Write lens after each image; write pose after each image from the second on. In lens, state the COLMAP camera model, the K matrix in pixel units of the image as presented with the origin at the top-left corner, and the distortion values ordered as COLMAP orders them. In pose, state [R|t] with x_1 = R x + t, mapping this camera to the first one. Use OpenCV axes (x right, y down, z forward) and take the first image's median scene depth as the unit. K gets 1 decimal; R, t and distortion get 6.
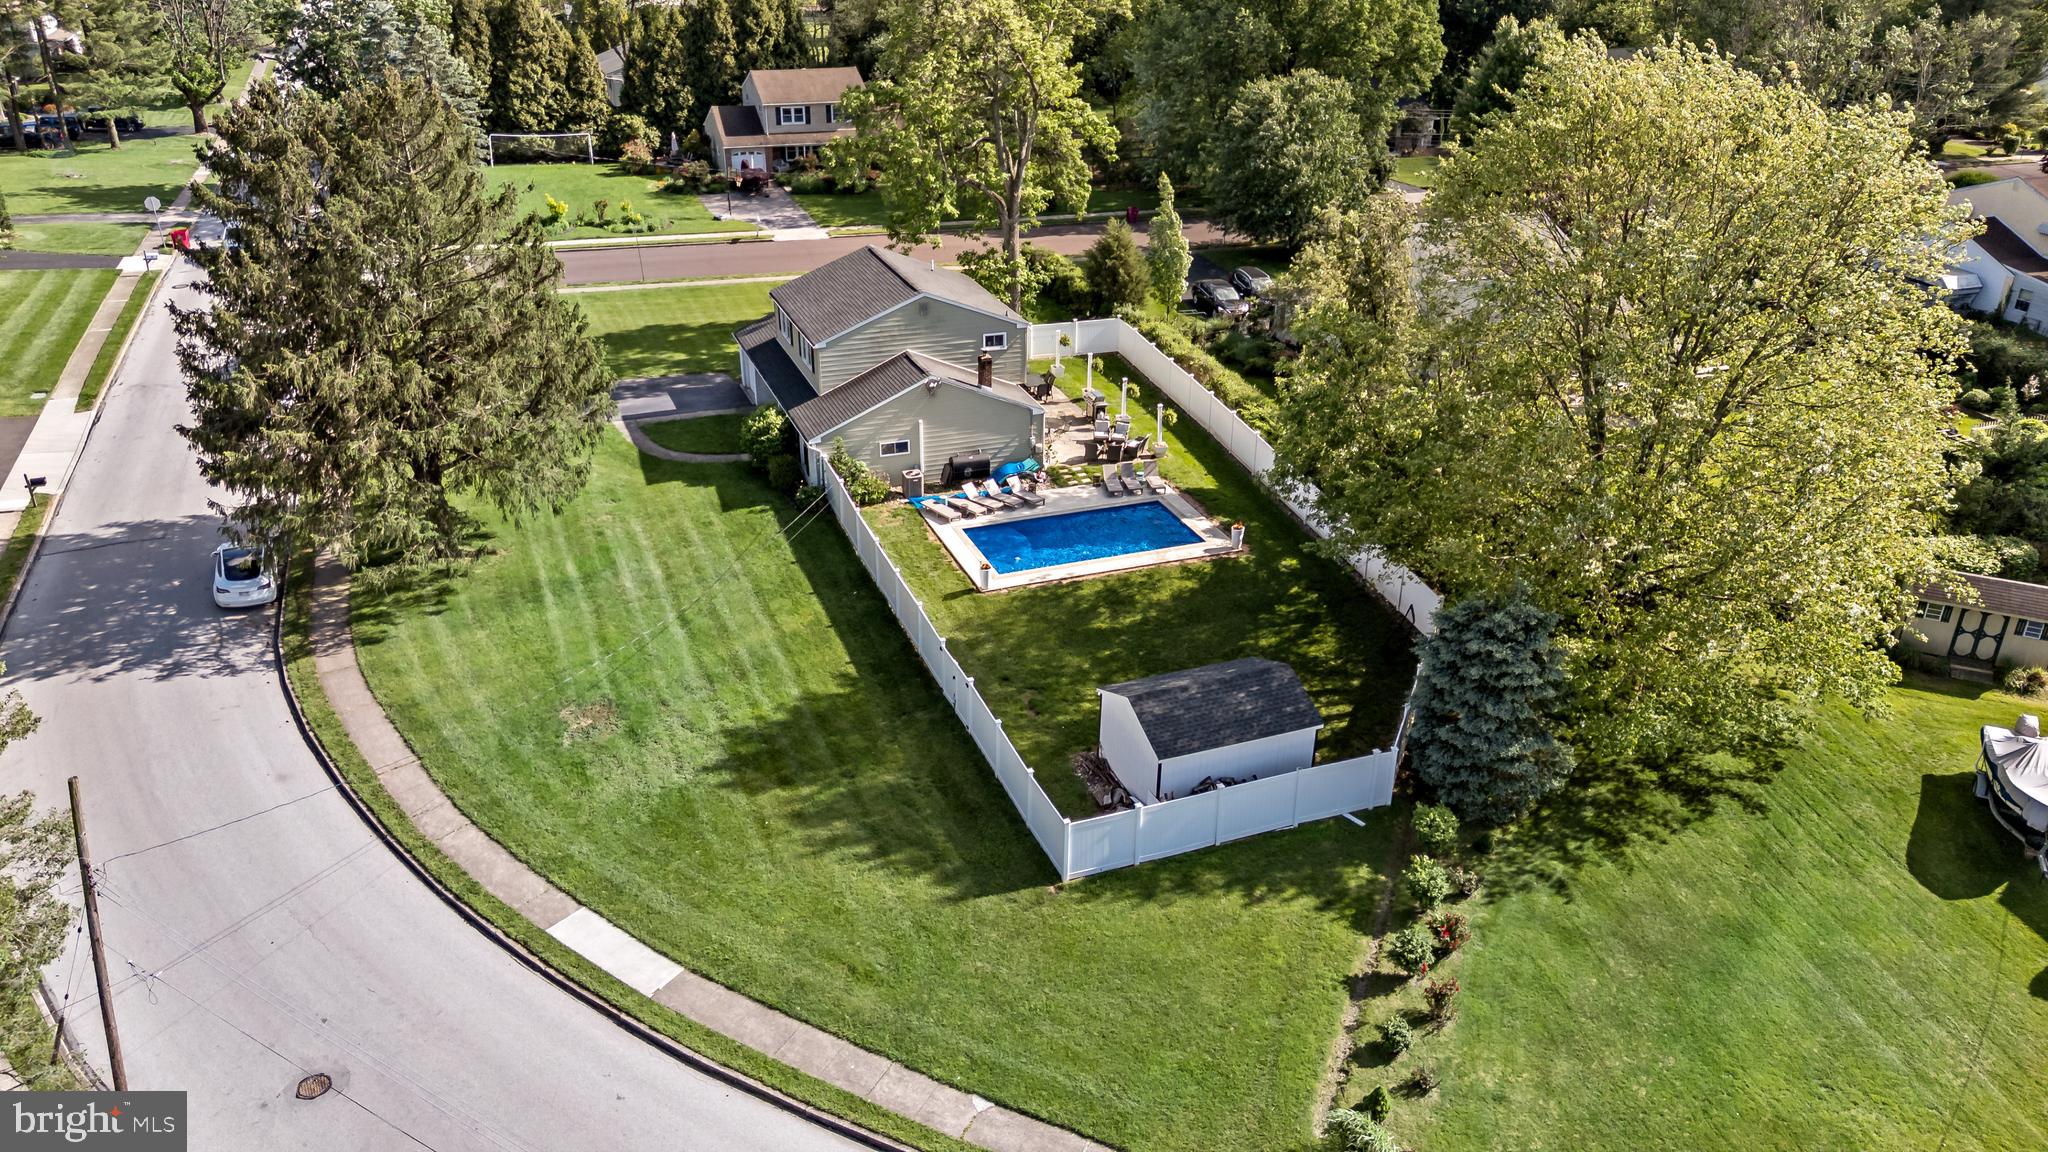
lens RADIAL K [[1483.6, 0, 1024.0], [0, 1483.6, 576.0], [0, 0, 1]] dist [0.088420, -0.080074]
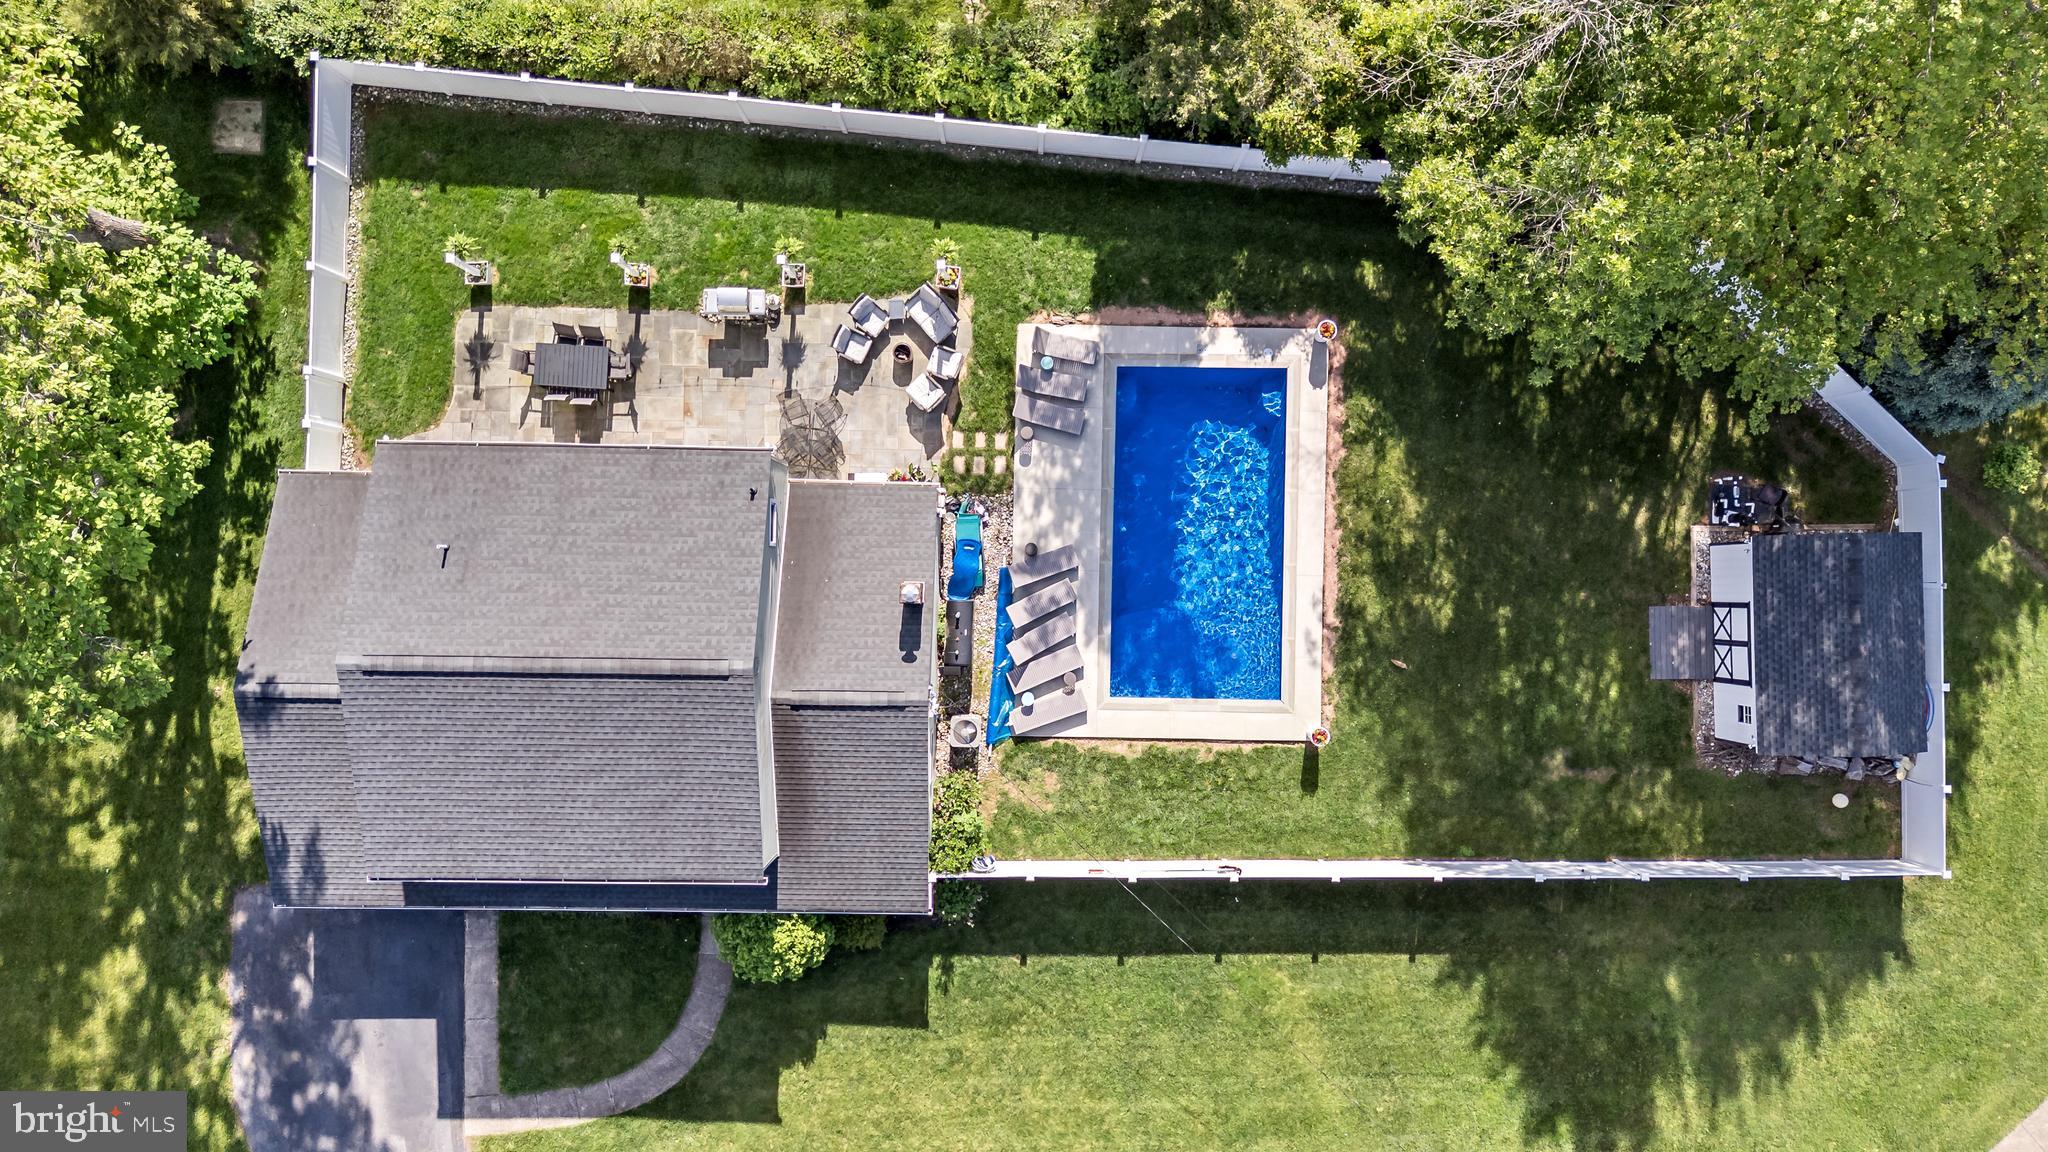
lens RADIAL K [[1456.9, 0, 1024.0], [0, 1456.9, 576.0], [0, 0, 1]] dist [0.125465, -0.168426]
pose [[0.365275, -0.930806, -0.013188, 0.001750], [0.412008, 0.148947, 0.898924, -0.611041], [-0.834760, -0.333788, 0.437906, 0.739871]]
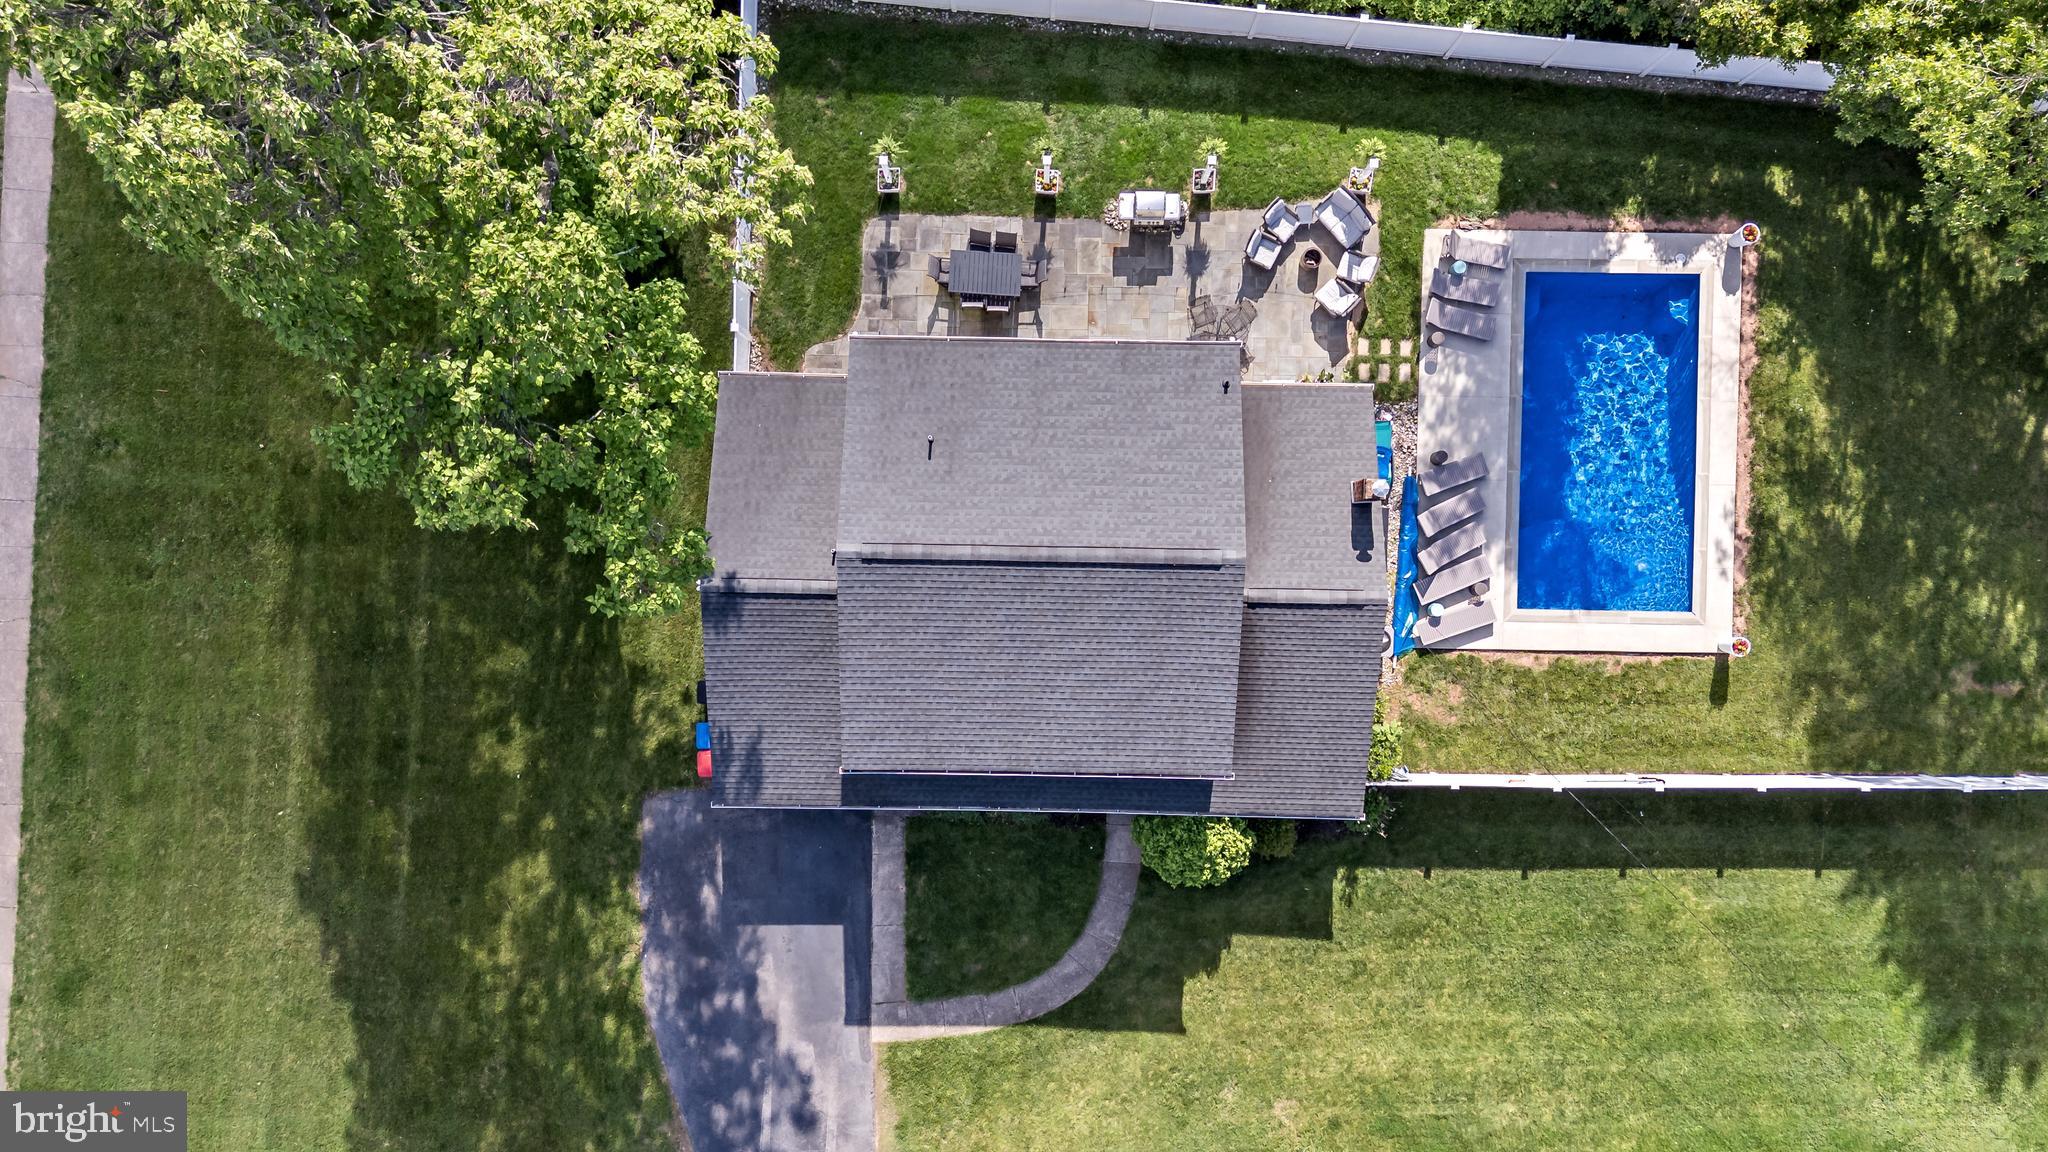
lens RADIAL K [[1507.4, 0, 1024.0], [0, 1507.4, 576.0], [0, 0, 1]] dist [0.062852, -0.040528]
pose [[0.367397, -0.929968, -0.013389, -0.095389], [0.409191, 0.148695, 0.900251, -0.688720], [-0.835214, -0.336229, 0.435164, 0.863914]]
